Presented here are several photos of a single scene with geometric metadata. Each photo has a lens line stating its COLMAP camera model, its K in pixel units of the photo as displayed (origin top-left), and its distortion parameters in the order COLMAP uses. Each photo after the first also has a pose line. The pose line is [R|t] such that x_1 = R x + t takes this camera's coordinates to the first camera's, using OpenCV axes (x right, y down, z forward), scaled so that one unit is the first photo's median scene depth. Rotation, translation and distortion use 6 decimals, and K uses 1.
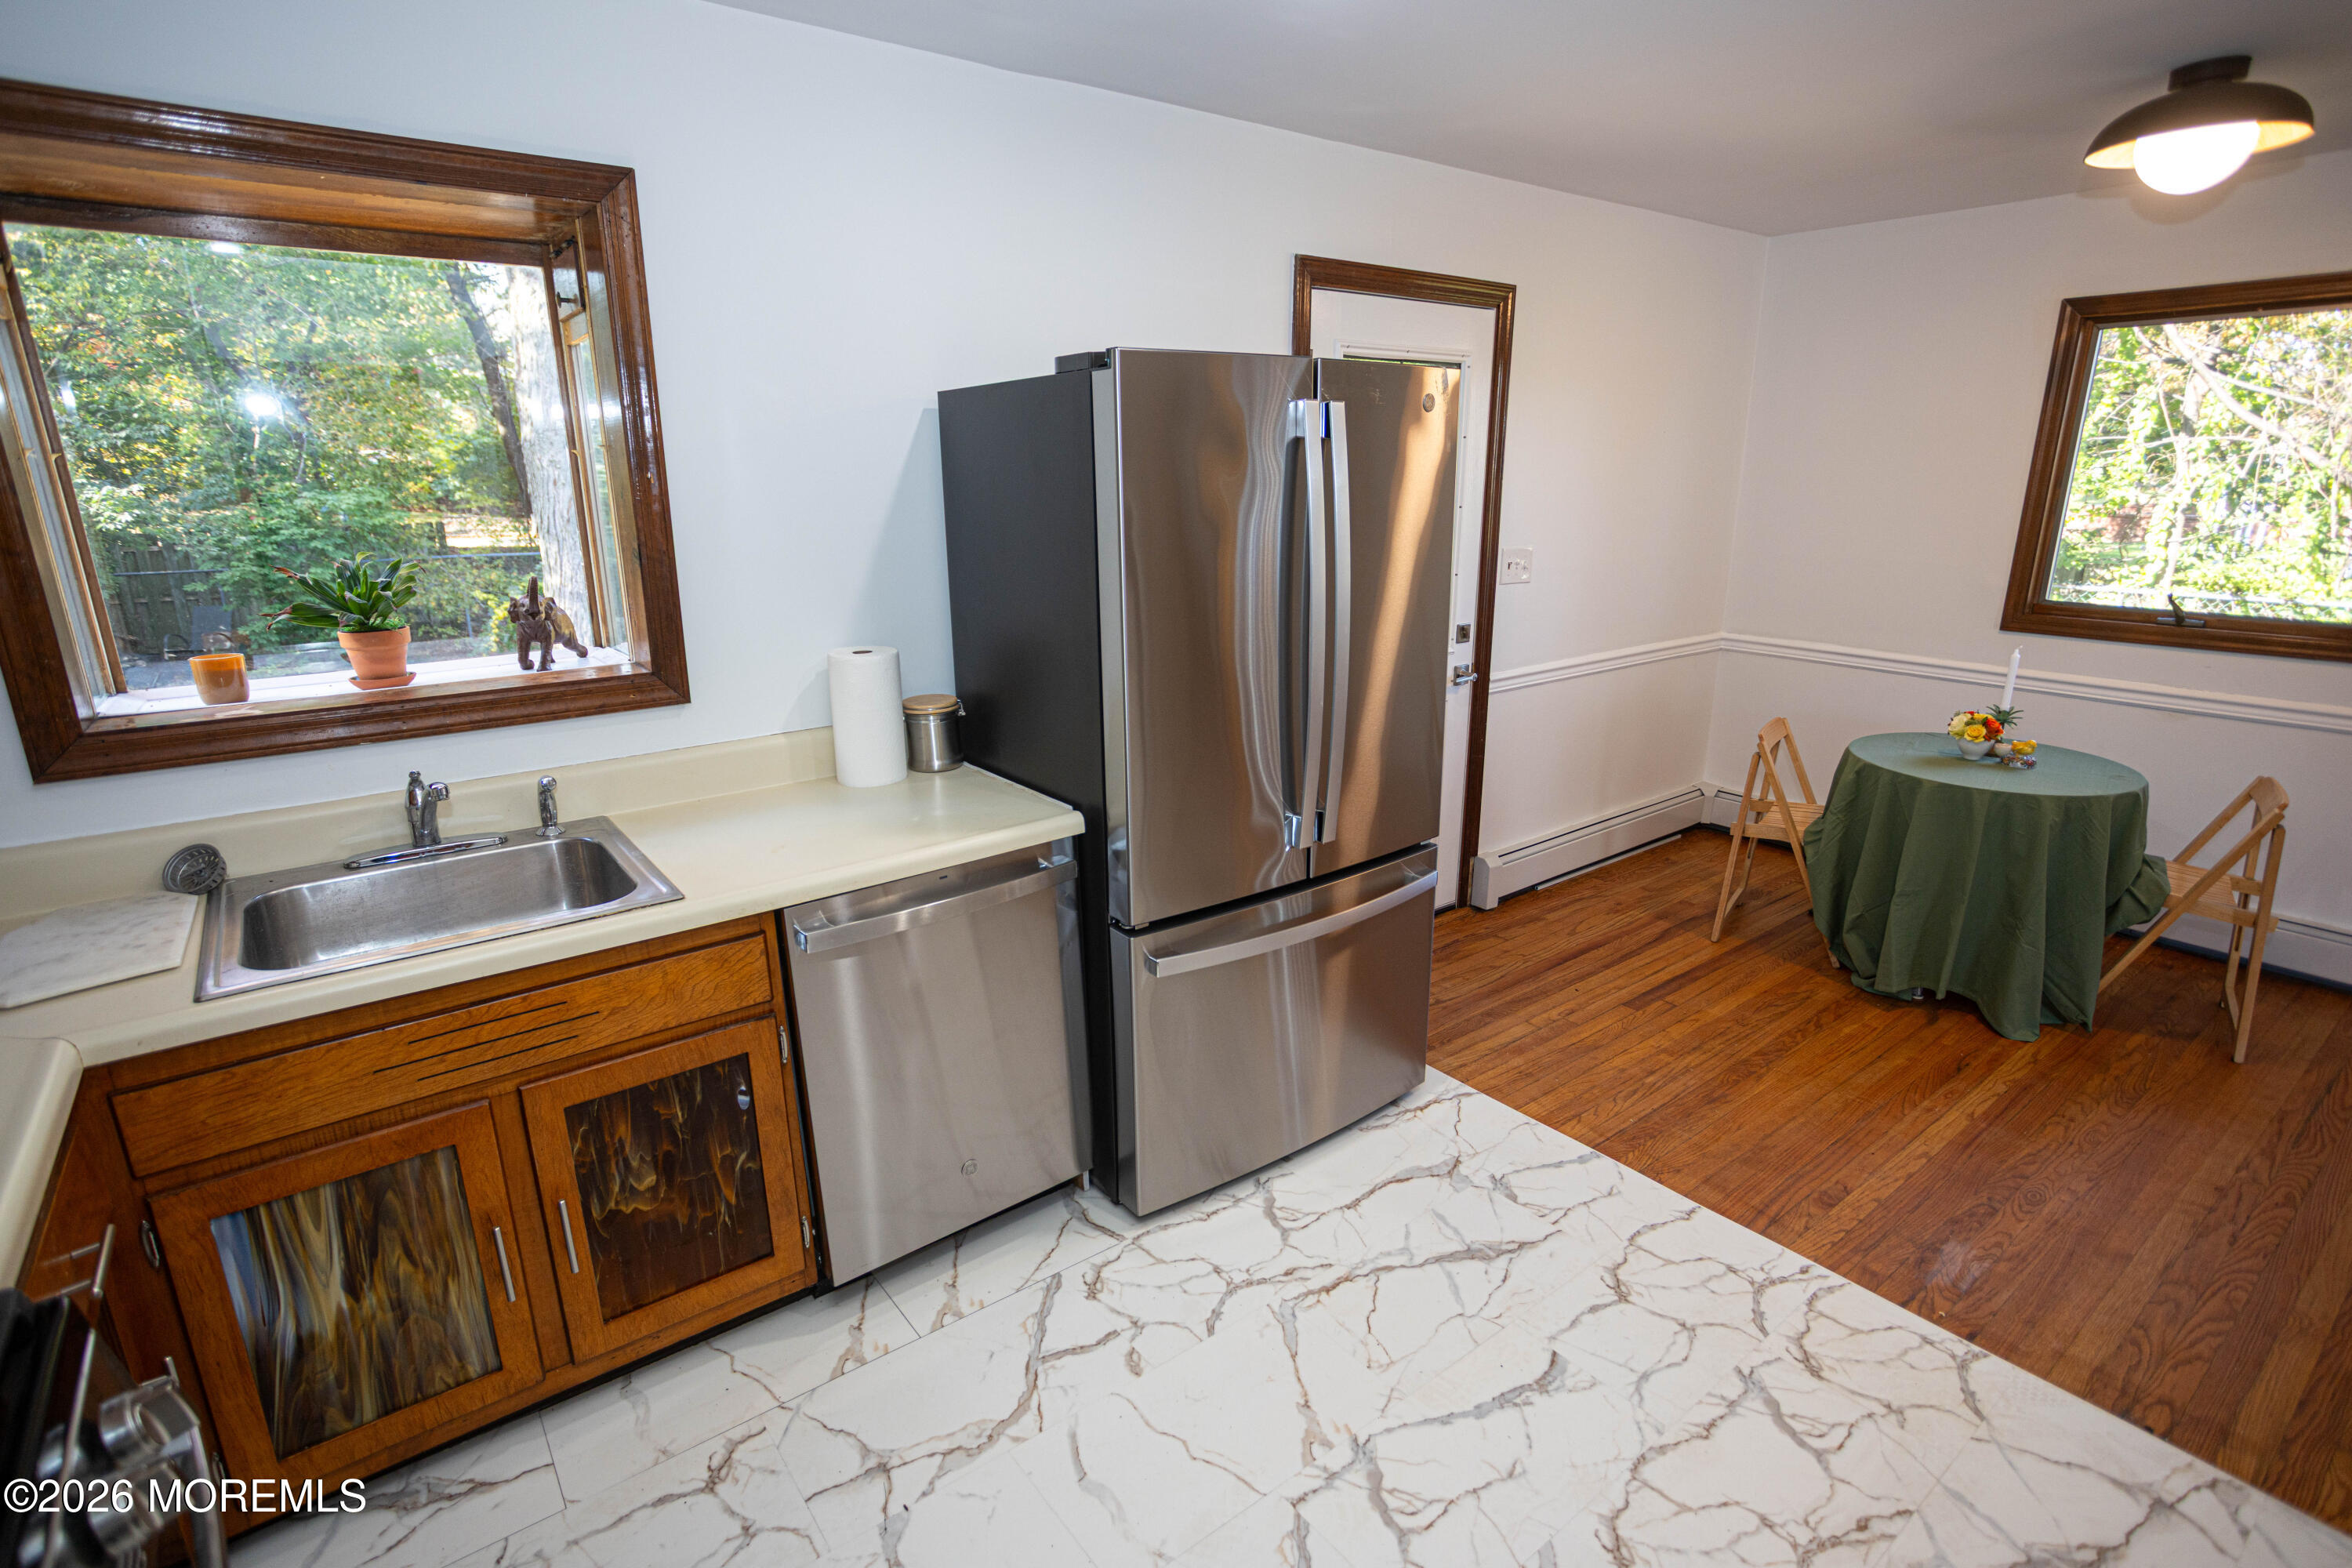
lens RADIAL K [[1148.1, 0, 1187.2], [0, 1148.1, 793.7], [0, 0, 1]] dist [-0.012172, 0.001530]
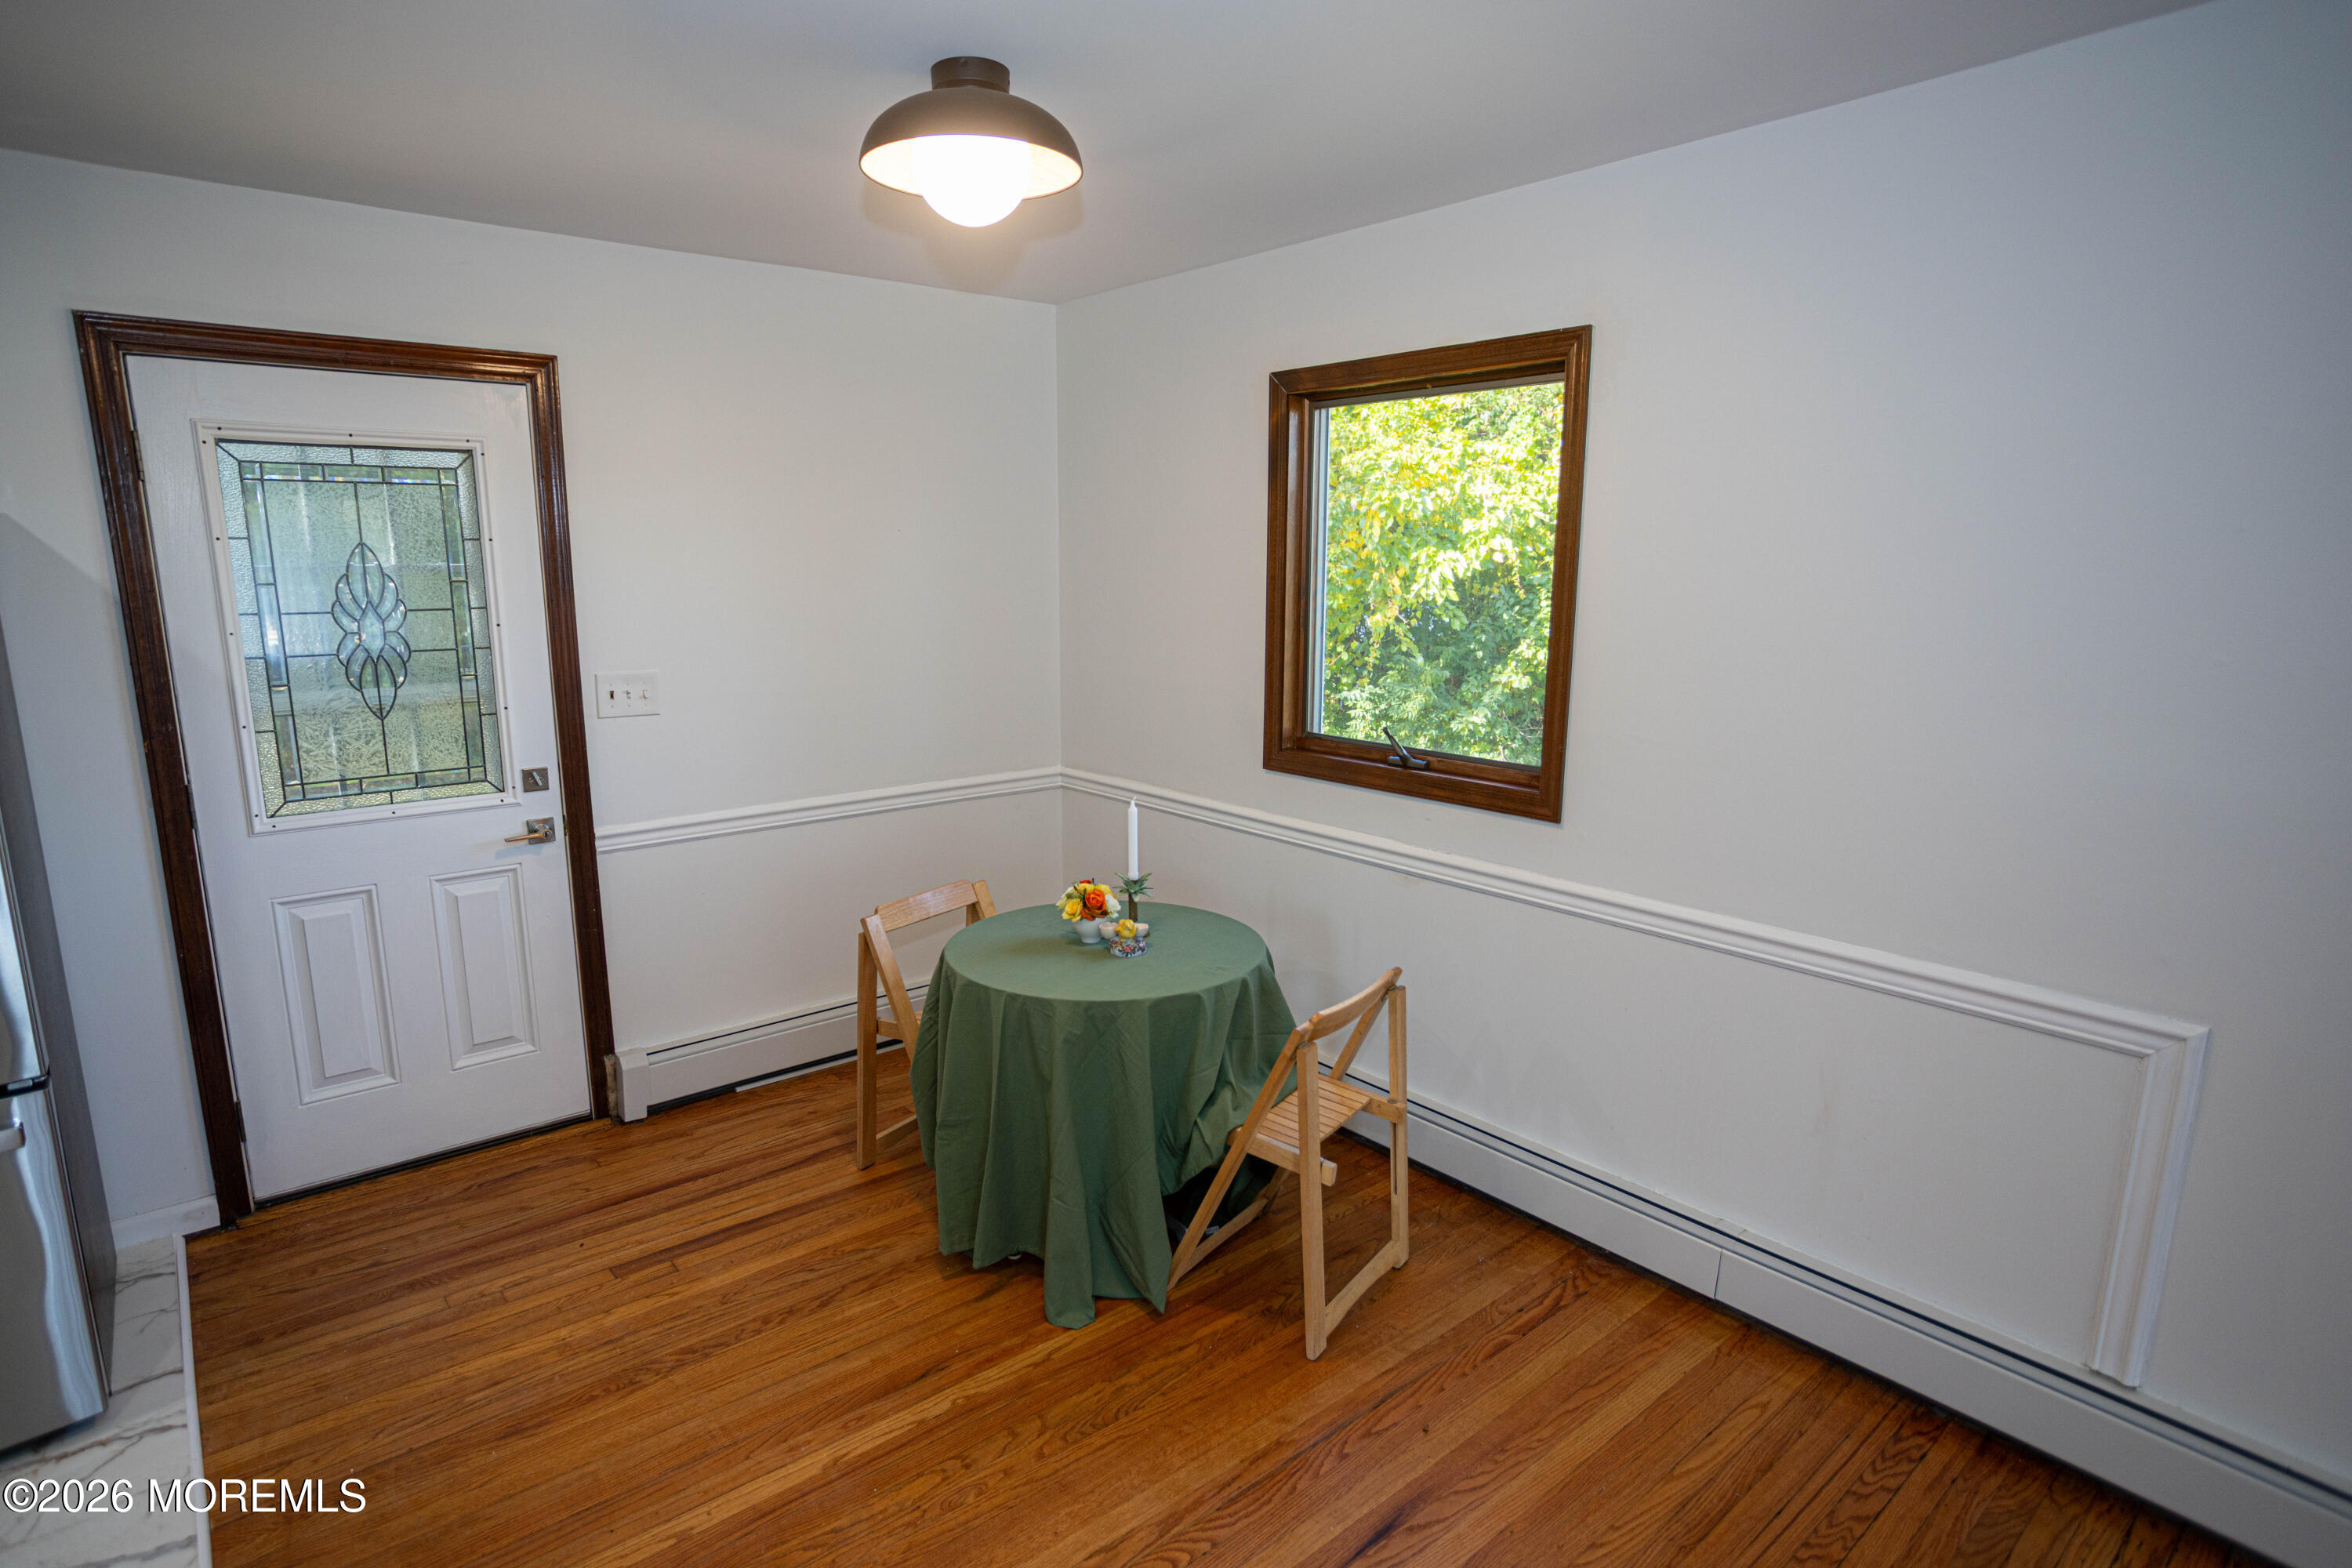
lens RADIAL K [[1230.8, 0, 1167.2], [0, 1230.8, 788.1], [0, 0, 1]] dist [-0.022947, 0.001314]
pose [[0.999699, -0.002612, 0.024382, 0.673975], [0.004888, 0.995580, -0.093794, -0.051911], [-0.024029, 0.093885, 0.995293, 0.141565]]
